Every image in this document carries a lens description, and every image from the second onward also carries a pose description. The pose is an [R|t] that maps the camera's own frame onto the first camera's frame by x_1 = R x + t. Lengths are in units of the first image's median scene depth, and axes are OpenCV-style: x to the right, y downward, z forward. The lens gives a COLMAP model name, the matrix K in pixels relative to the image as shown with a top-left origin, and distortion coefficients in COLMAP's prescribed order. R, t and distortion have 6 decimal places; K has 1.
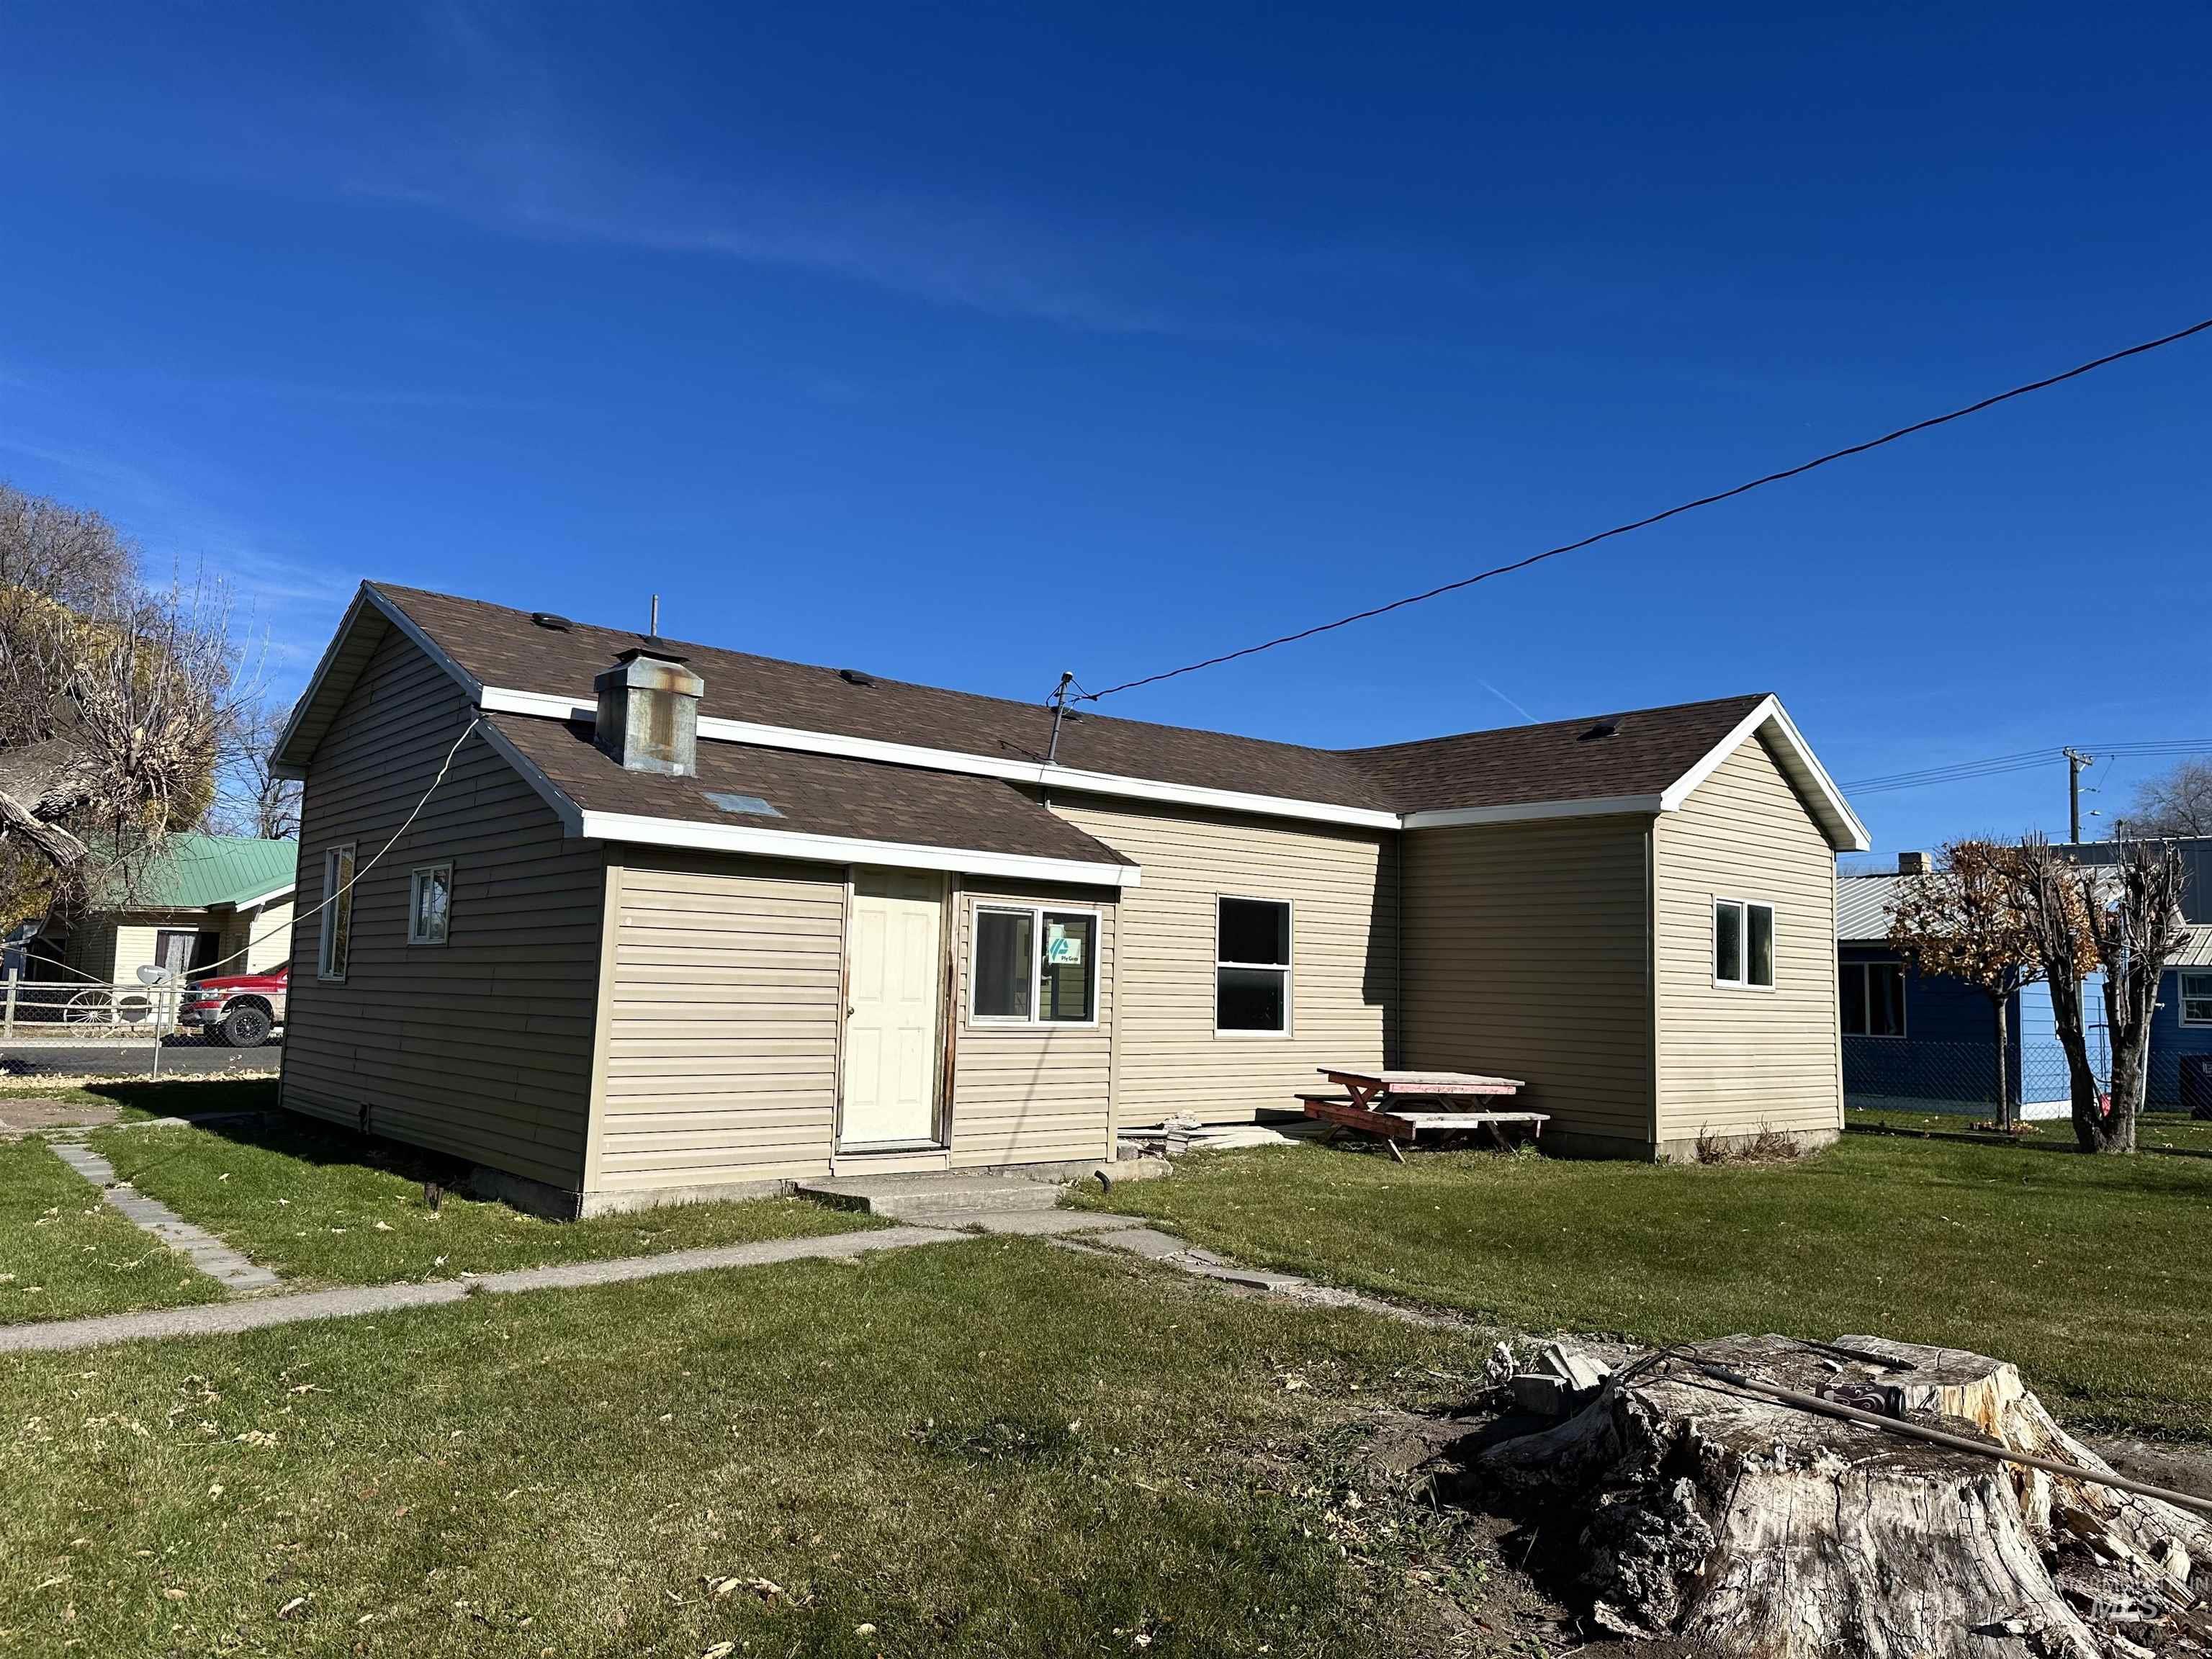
lens RADIAL K [[1539.0, 0, 1106.0], [0, 1539.0, 829.5], [0, 0, 1]] dist [0.136720, -0.139160]
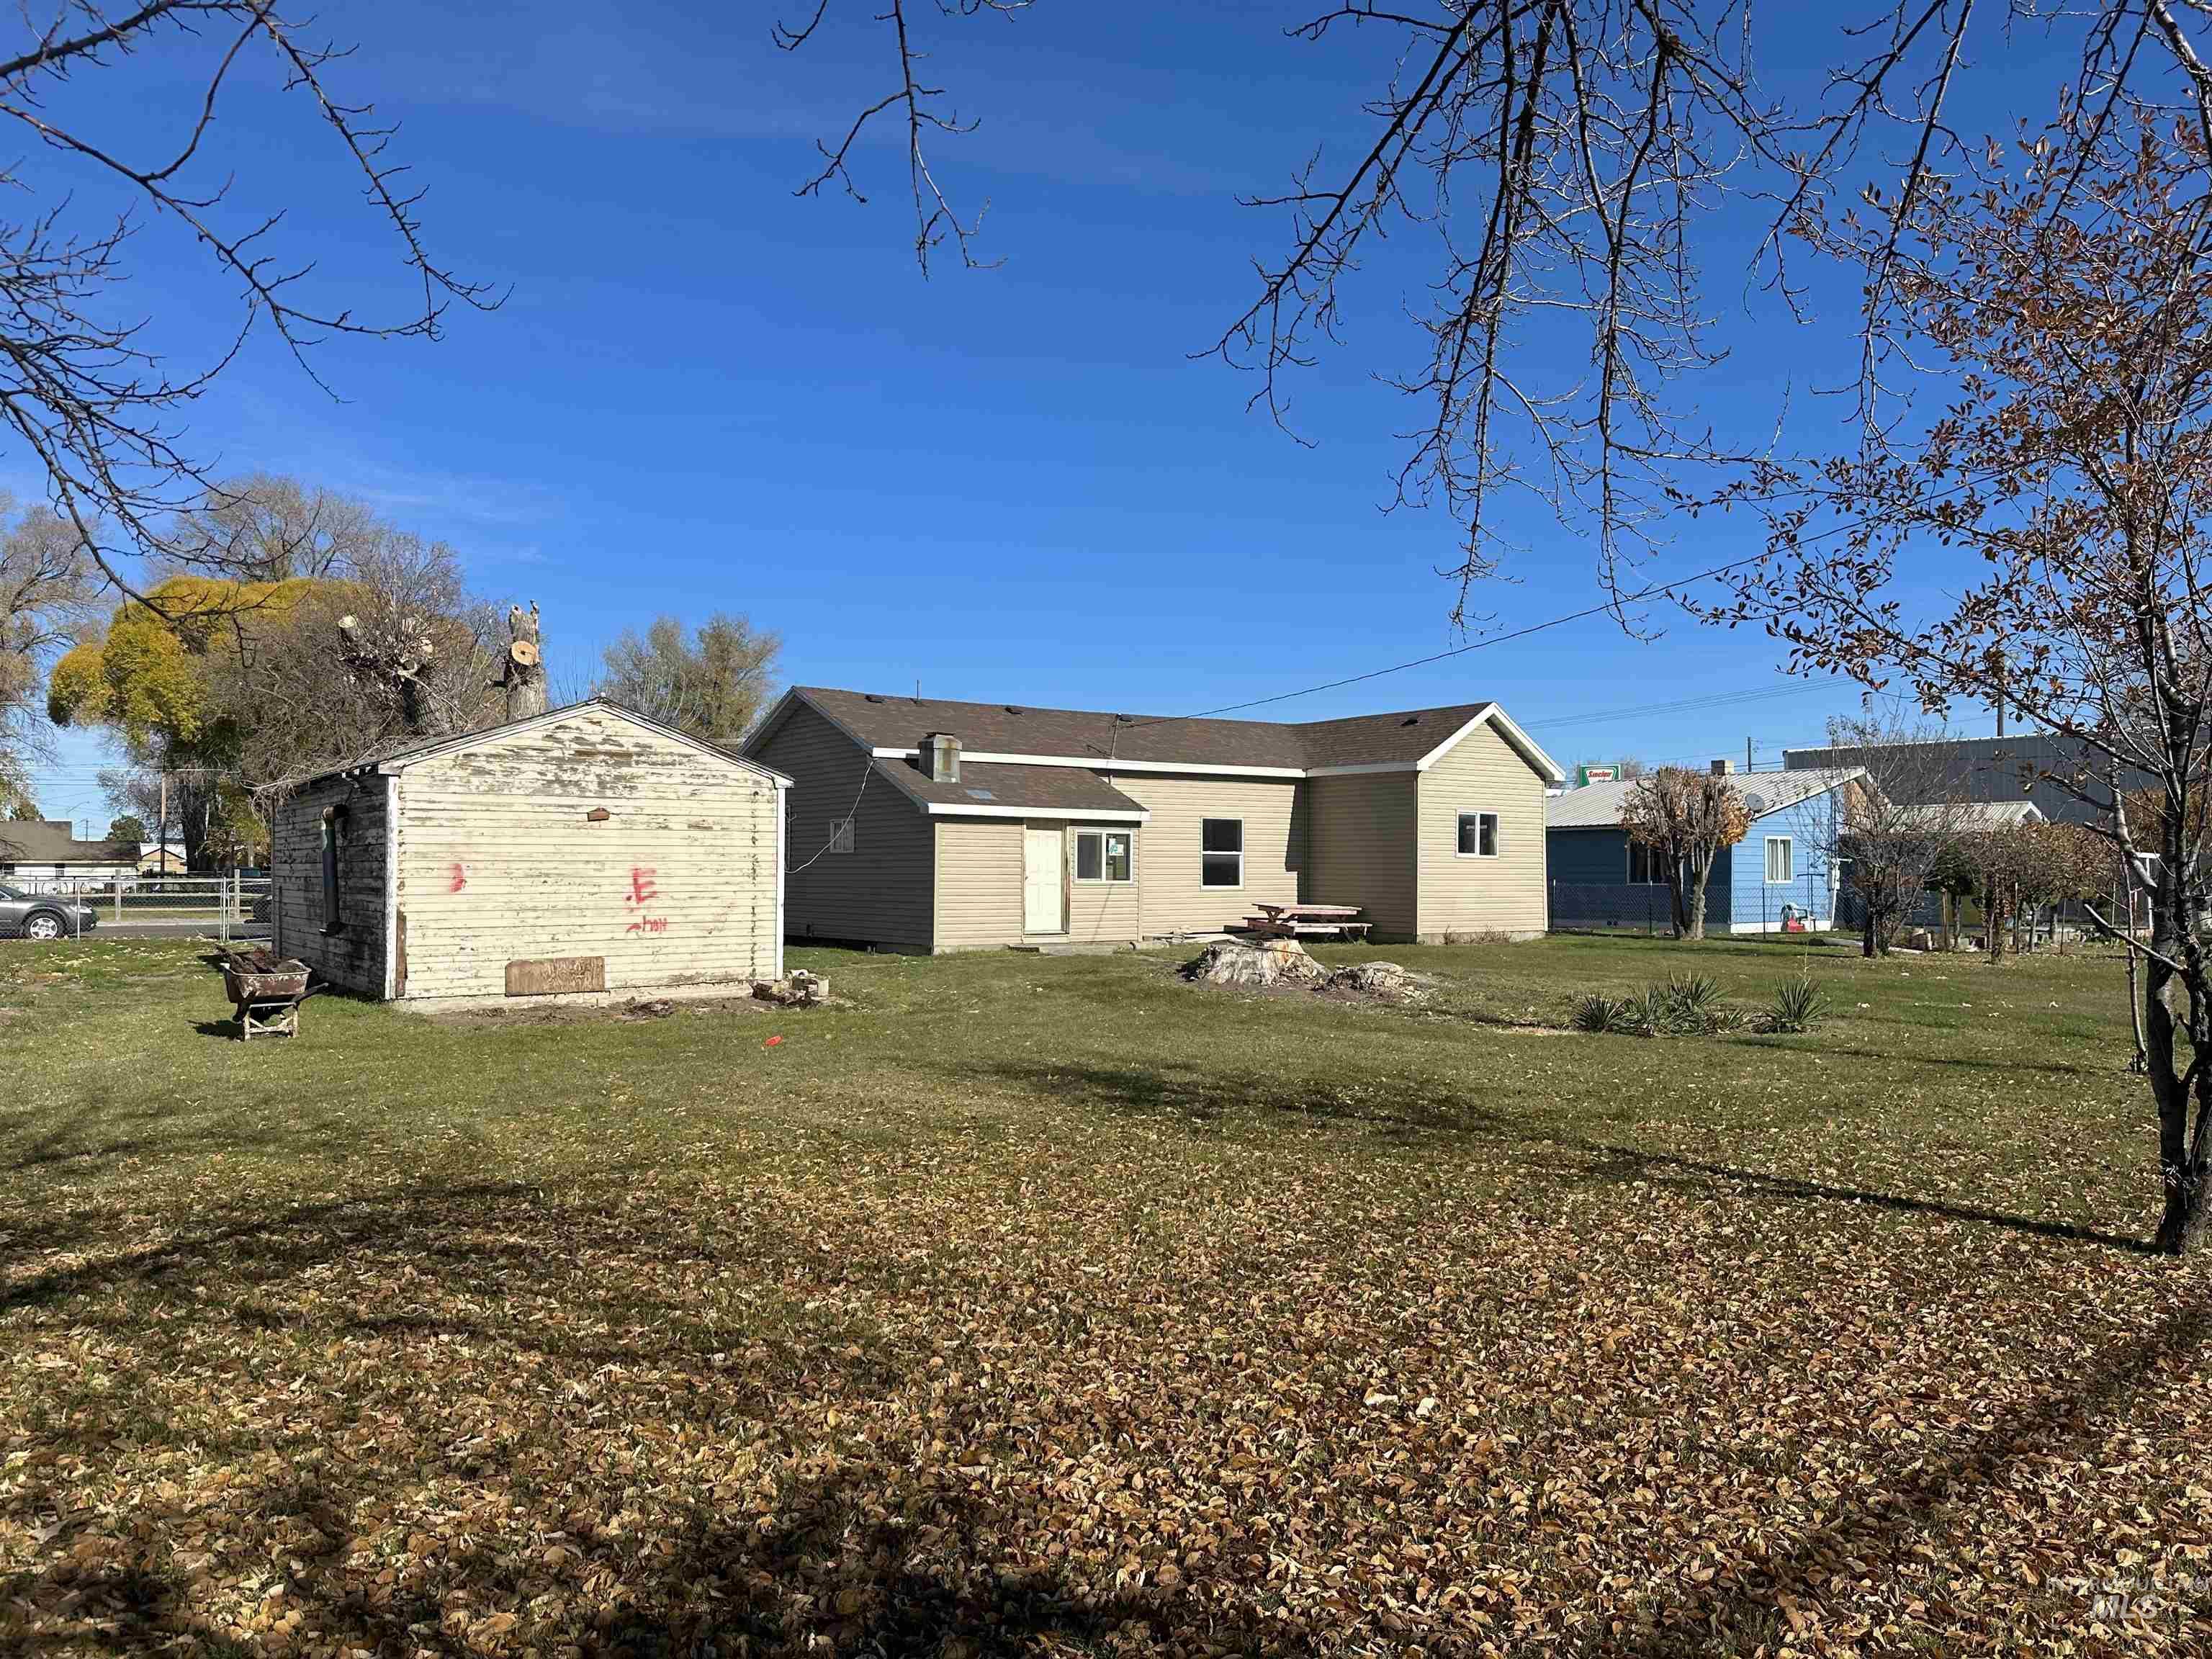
lens RADIAL K [[1553.2, 0, 1101.7], [0, 1553.2, 848.0], [0, 0, 1]] dist [0.090892, -0.108521]
pose [[0.996699, -0.024069, -0.077538, 0.103386], [0.030861, 0.995675, 0.087631, -0.100253], [0.075093, -0.089735, 0.993131, -1.019433]]
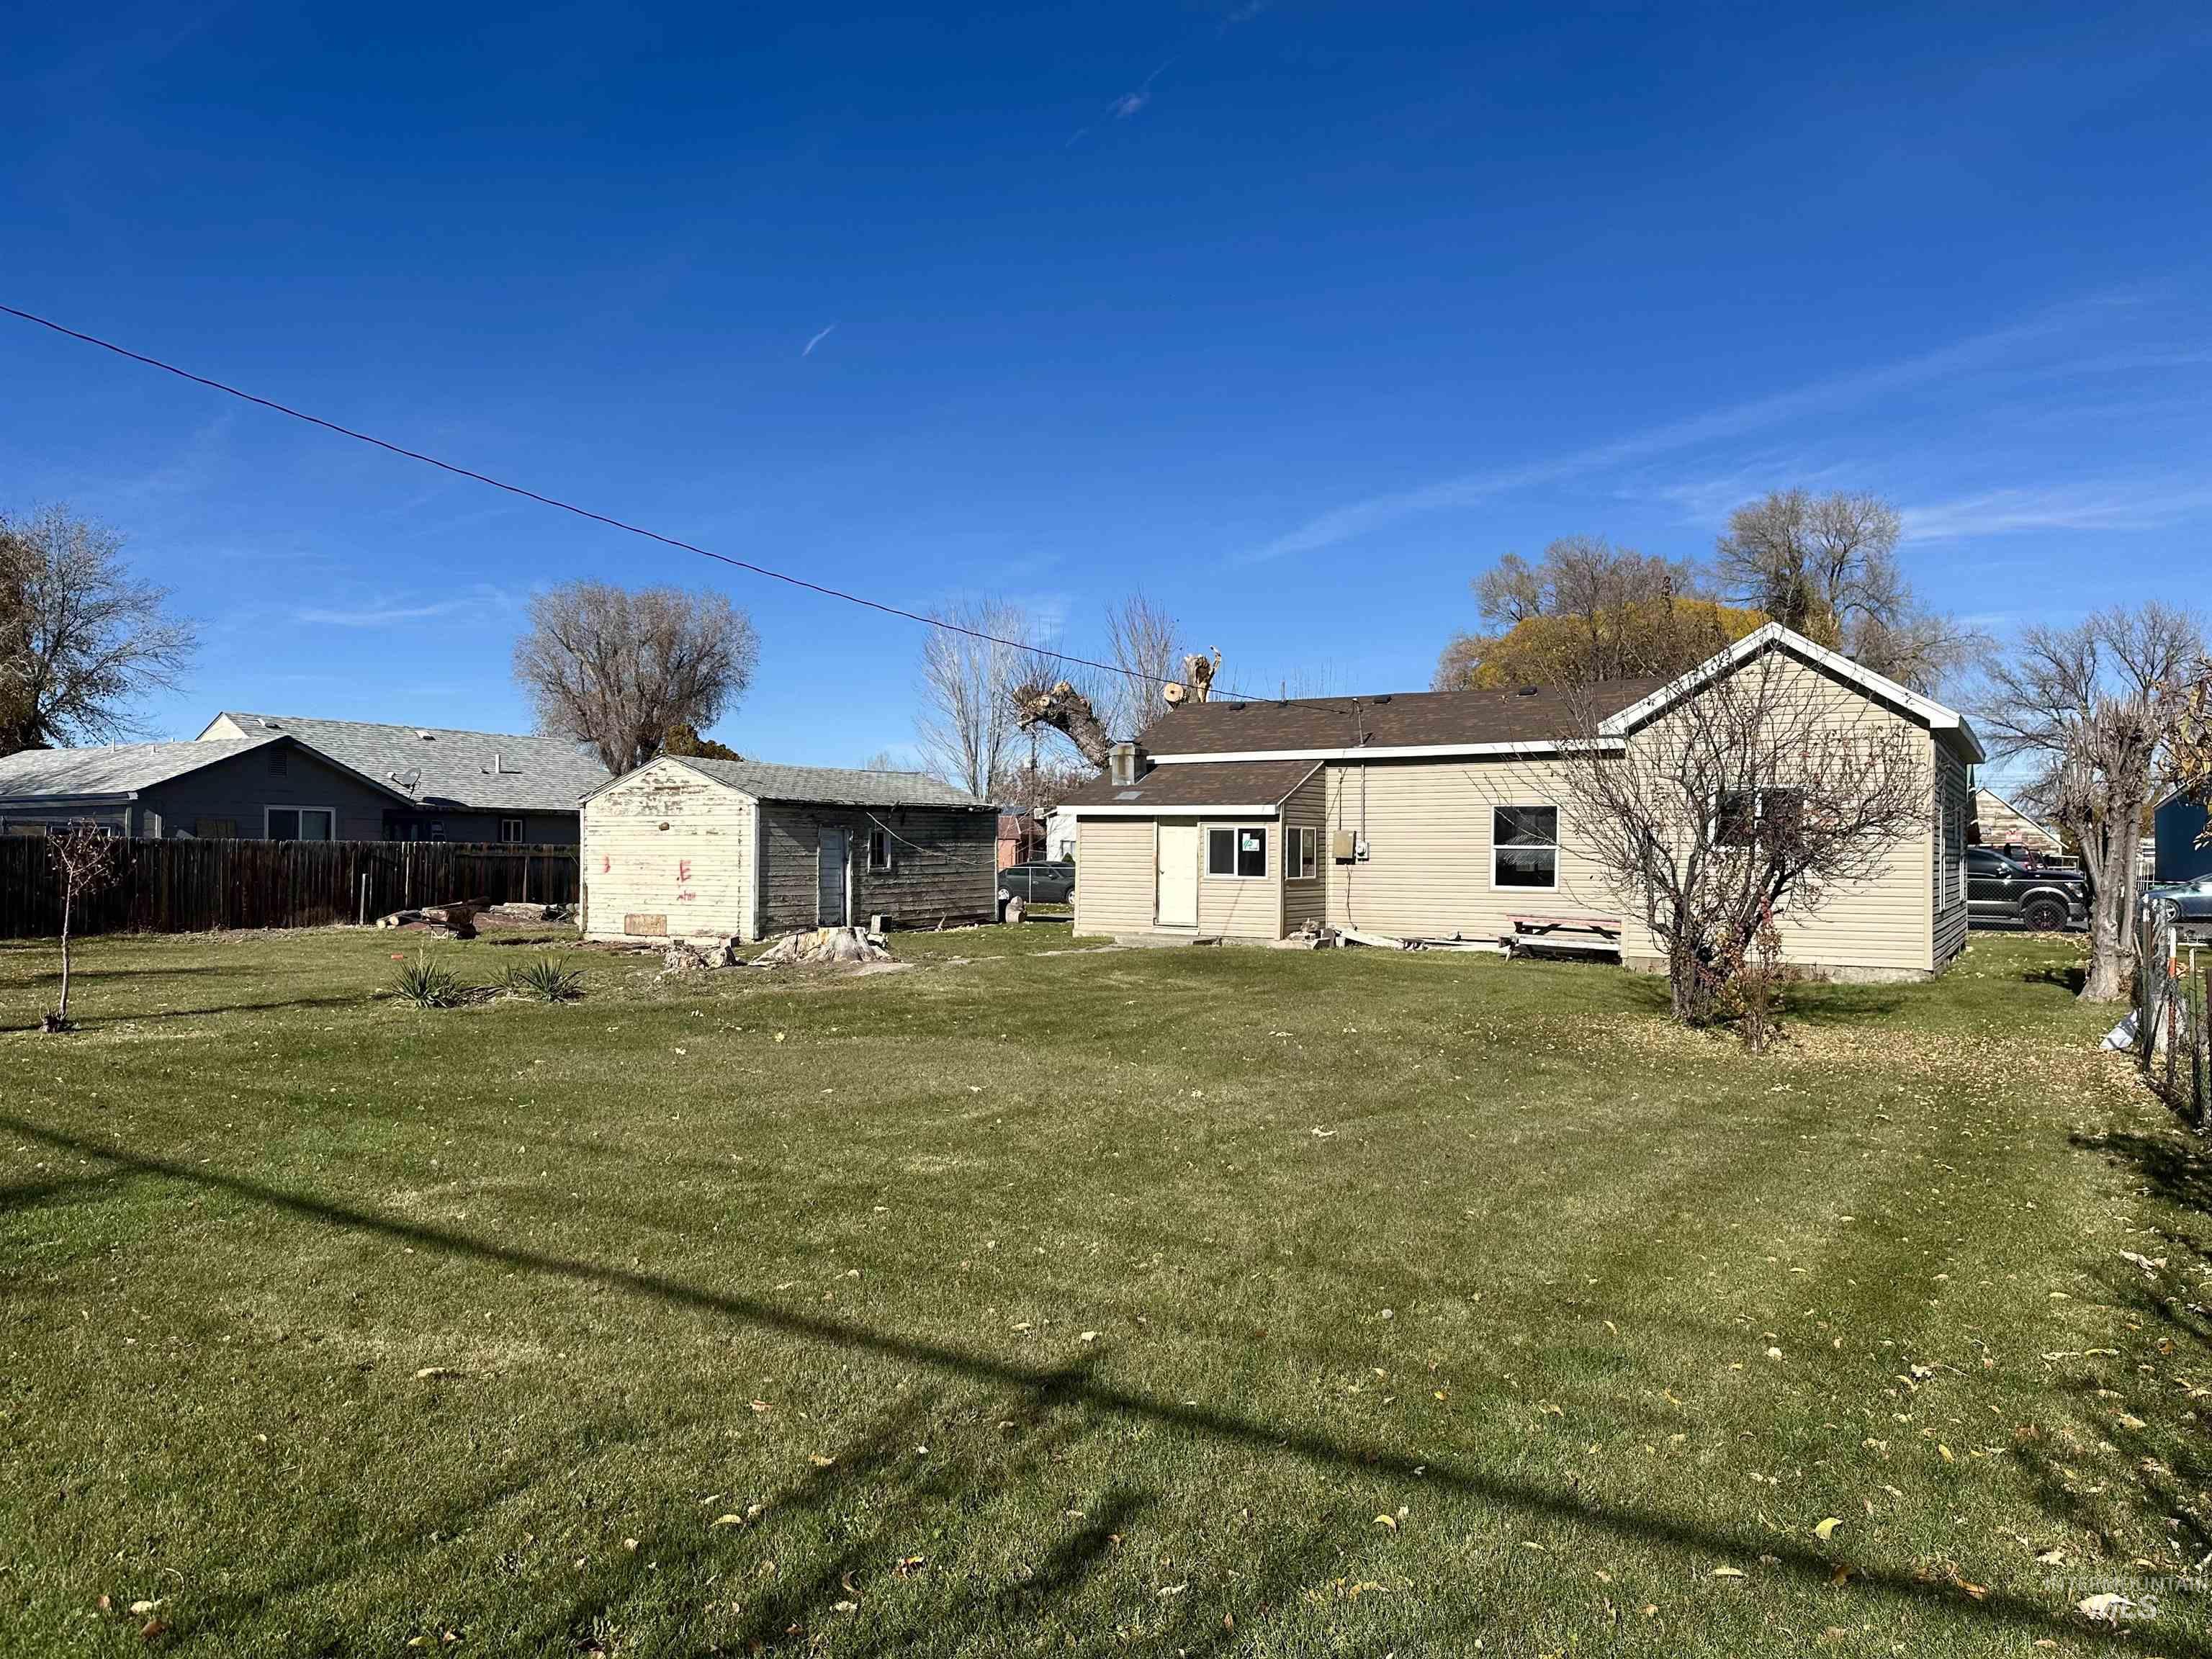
lens RADIAL K [[1553.2, 0, 1101.7], [0, 1553.2, 848.0], [0, 0, 1]] dist [0.090892, -0.108521]
pose [[0.289634, -0.025469, -0.956799, 1.648712], [0.098762, 0.995105, 0.003408, 0.043056], [0.952029, -0.095482, 0.290731, 0.113645]]
